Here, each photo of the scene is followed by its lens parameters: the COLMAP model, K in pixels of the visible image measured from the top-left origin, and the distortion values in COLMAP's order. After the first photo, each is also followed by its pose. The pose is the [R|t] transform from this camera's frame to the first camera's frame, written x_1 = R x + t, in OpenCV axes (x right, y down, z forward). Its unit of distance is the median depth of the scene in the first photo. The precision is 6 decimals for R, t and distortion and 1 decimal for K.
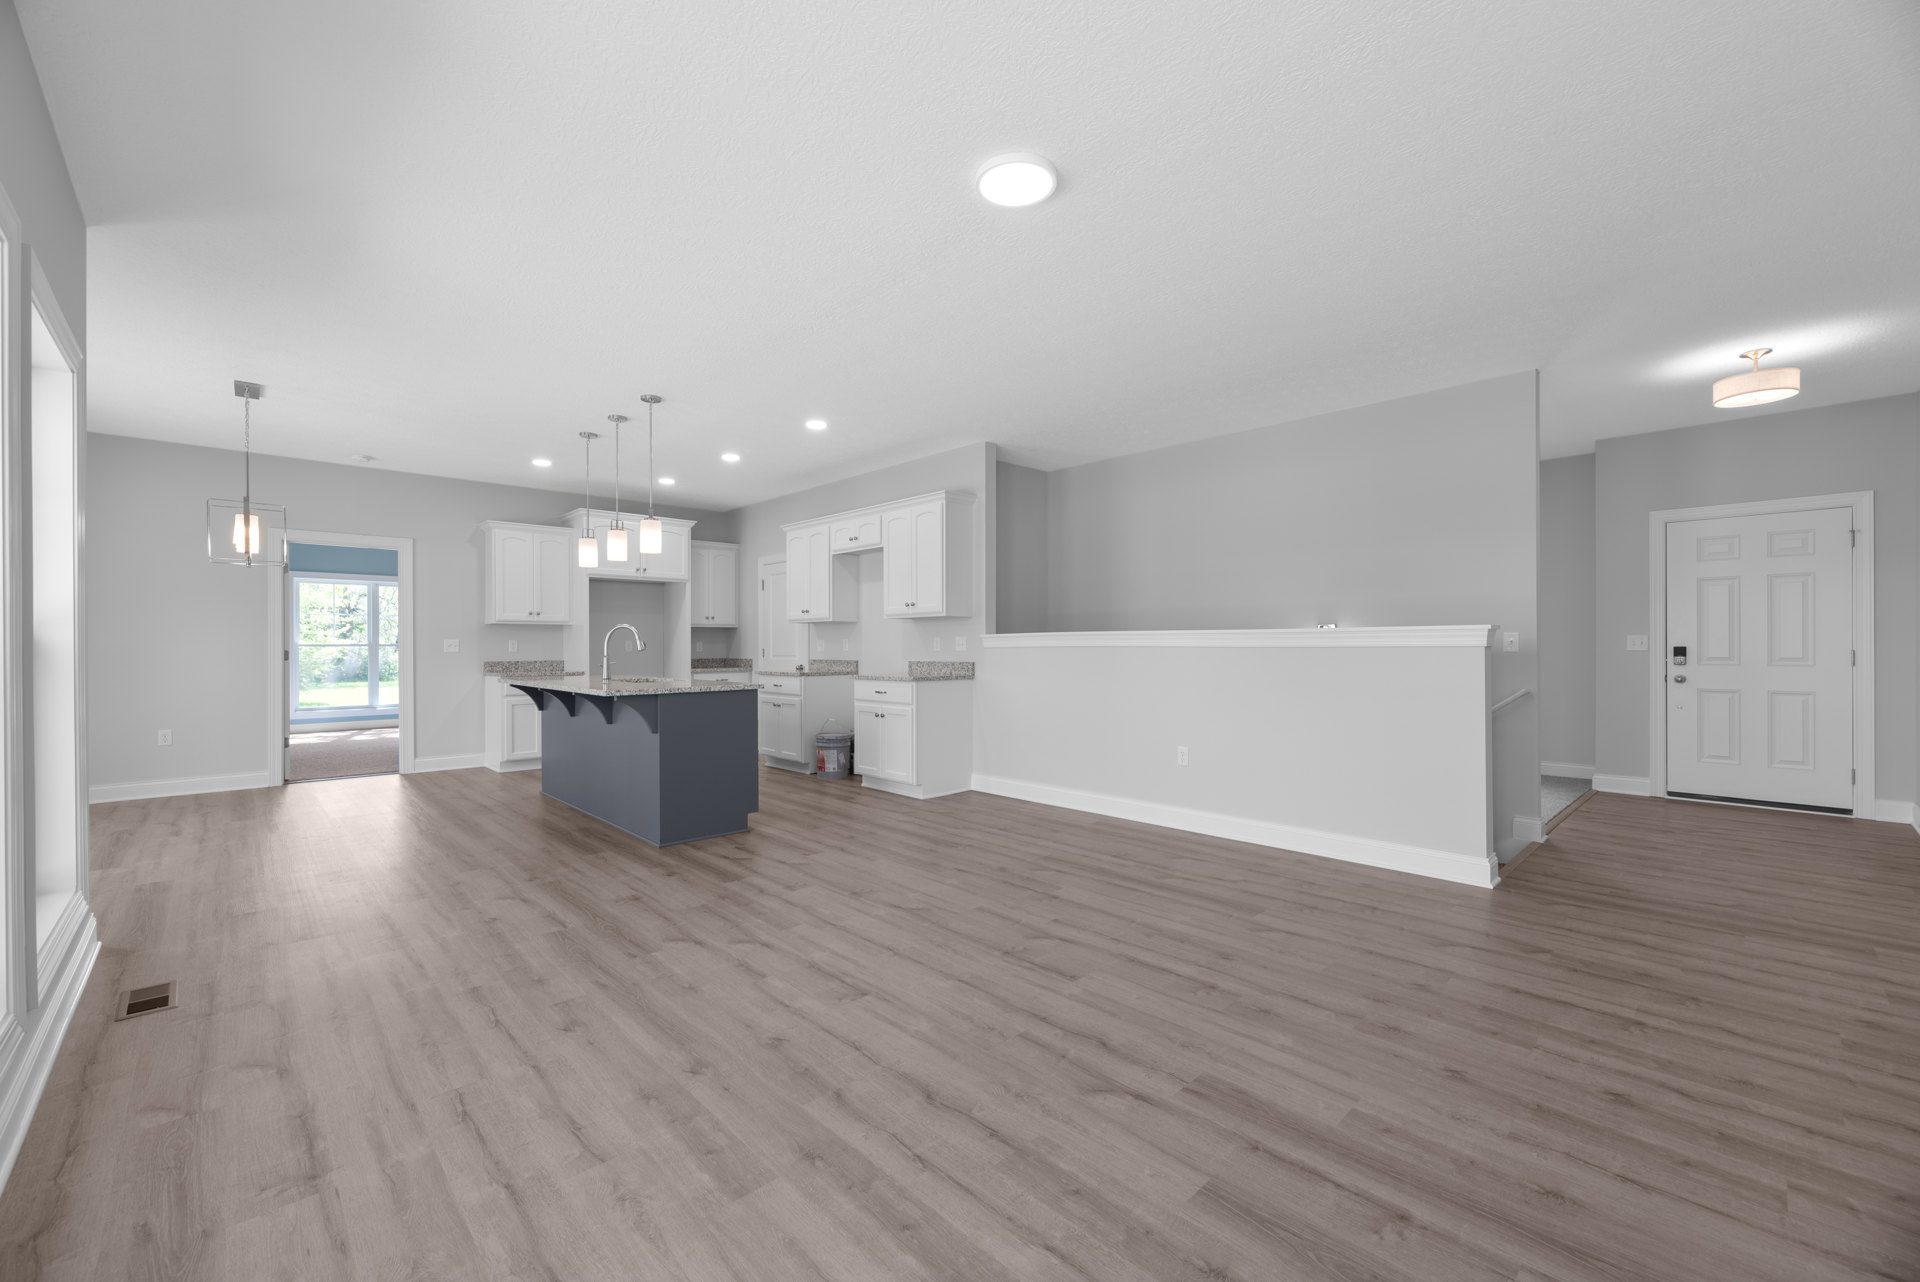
lens RADIAL K [[774.7, 0, 956.7], [0, 774.7, 646.9], [0, 0, 1]] dist [-0.000436, 0.000053]
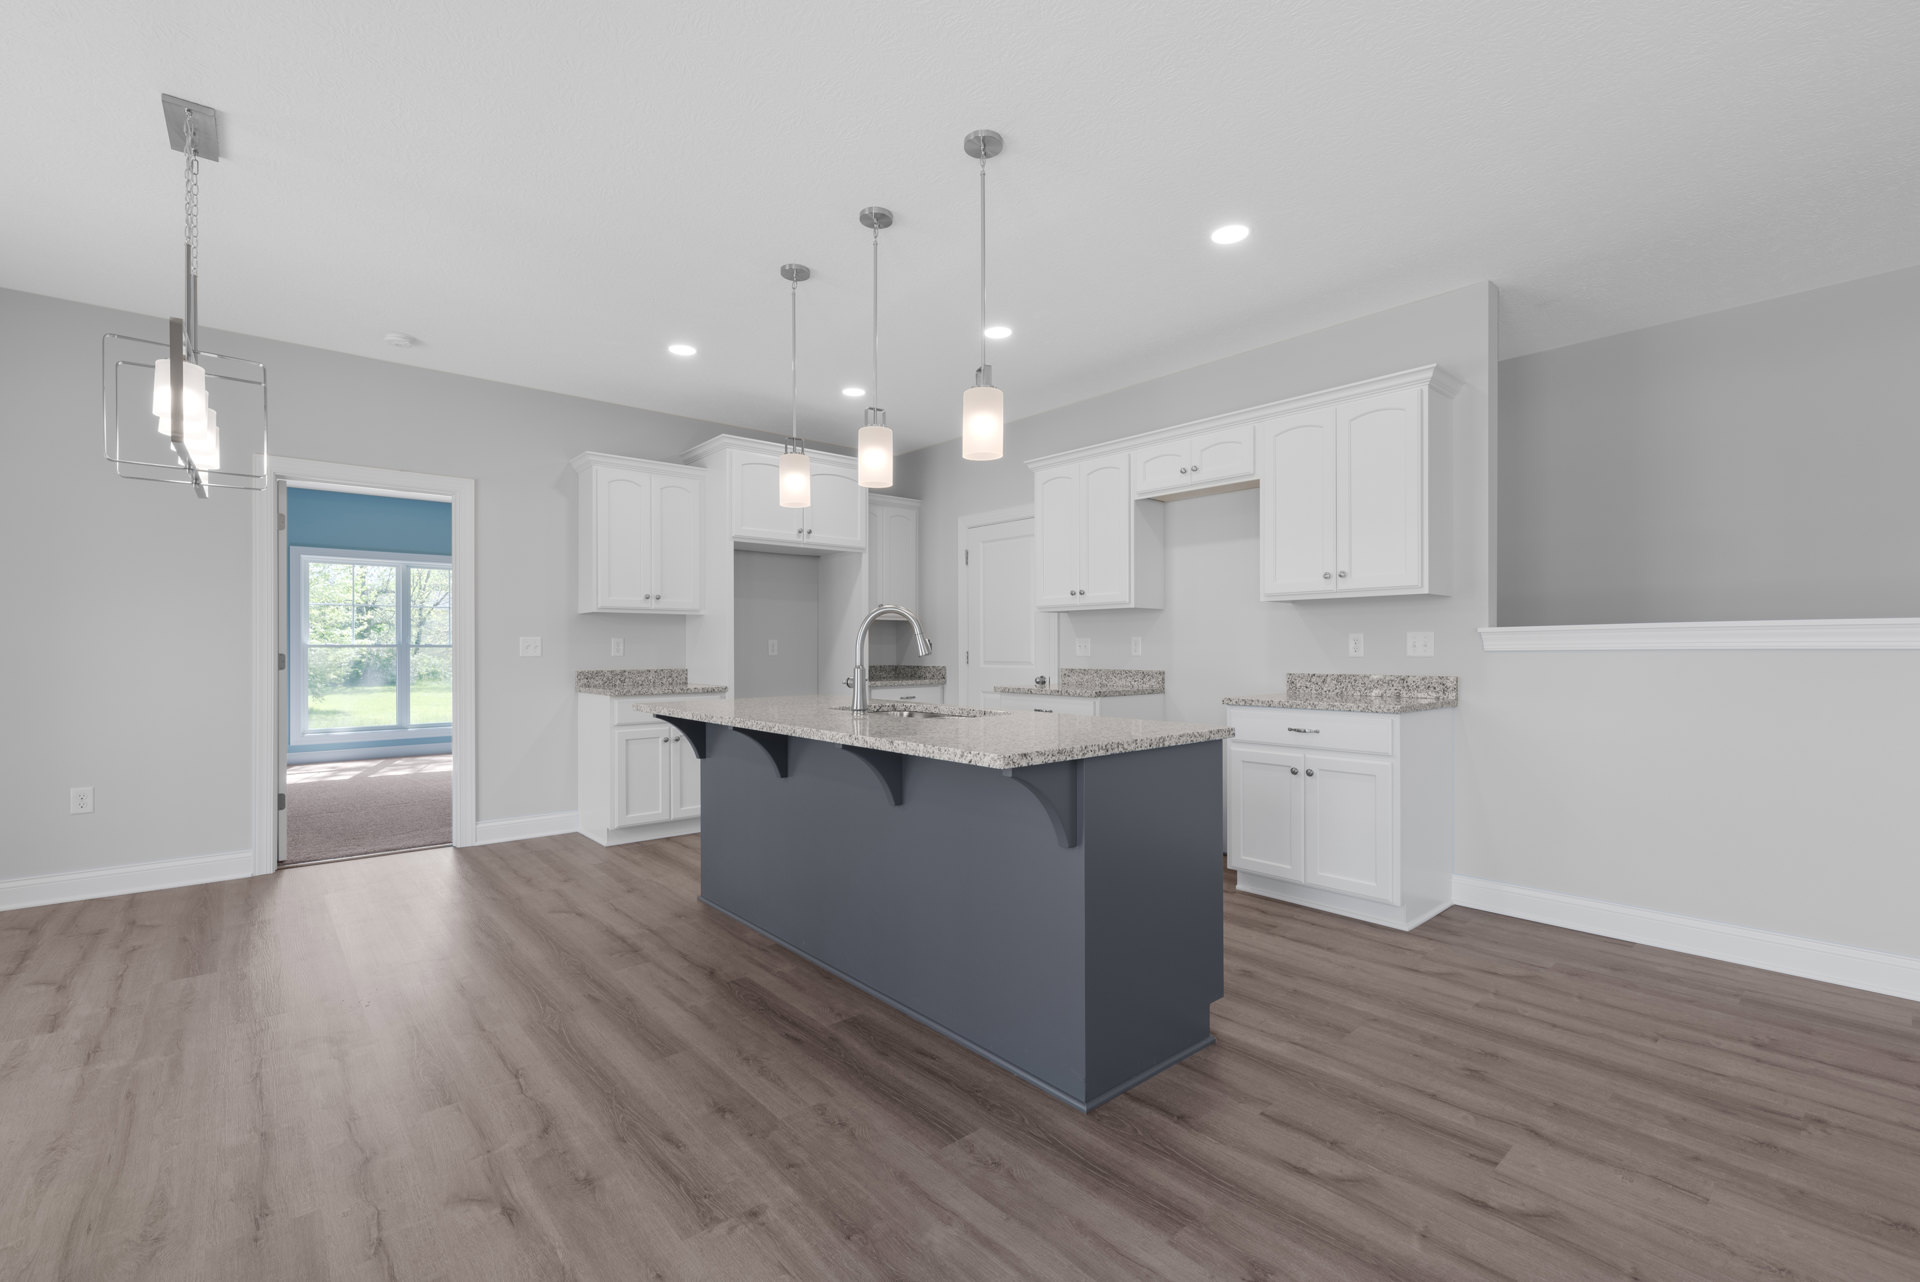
lens RADIAL K [[823.8, 0, 957.4], [0, 823.8, 648.2], [0, 0, 1]] dist [-0.002597, 0.000092]
pose [[0.999128, 0.001532, -0.041719, -0.326576], [-0.001550, 0.999999, -0.000399, -0.000285], [0.041718, 0.000464, 0.999129, 0.400726]]
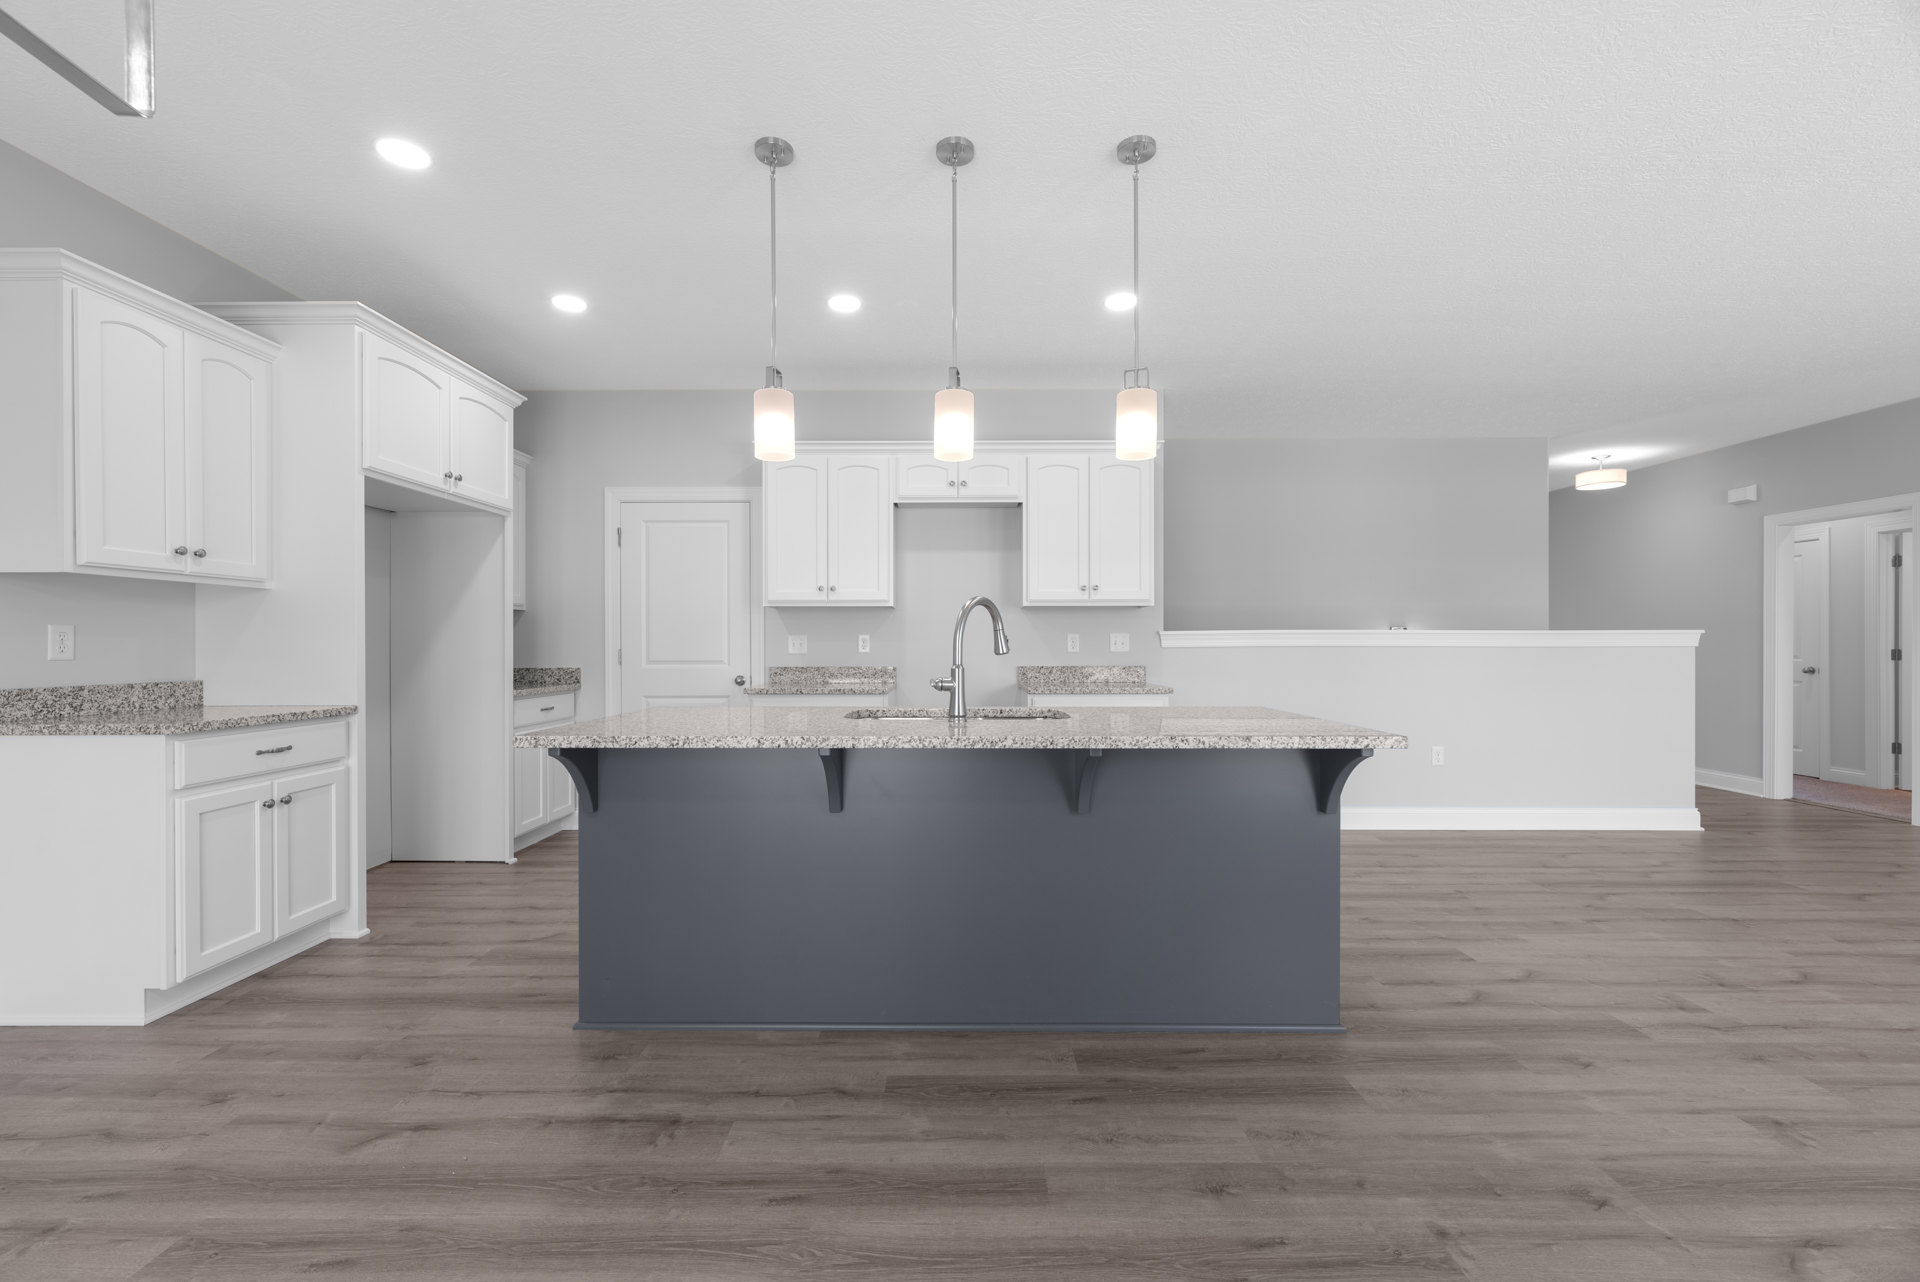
lens RADIAL K [[774.7, 0, 948.6], [0, 774.7, 648.4], [0, 0, 1]] dist [-0.000436, 0.000053]
pose [[0.691323, -0.000259, 0.722546, -0.705310], [-0.000869, 0.999999, 0.001190, 0.001093], [-0.722545, -0.001451, 0.691322, 0.621975]]
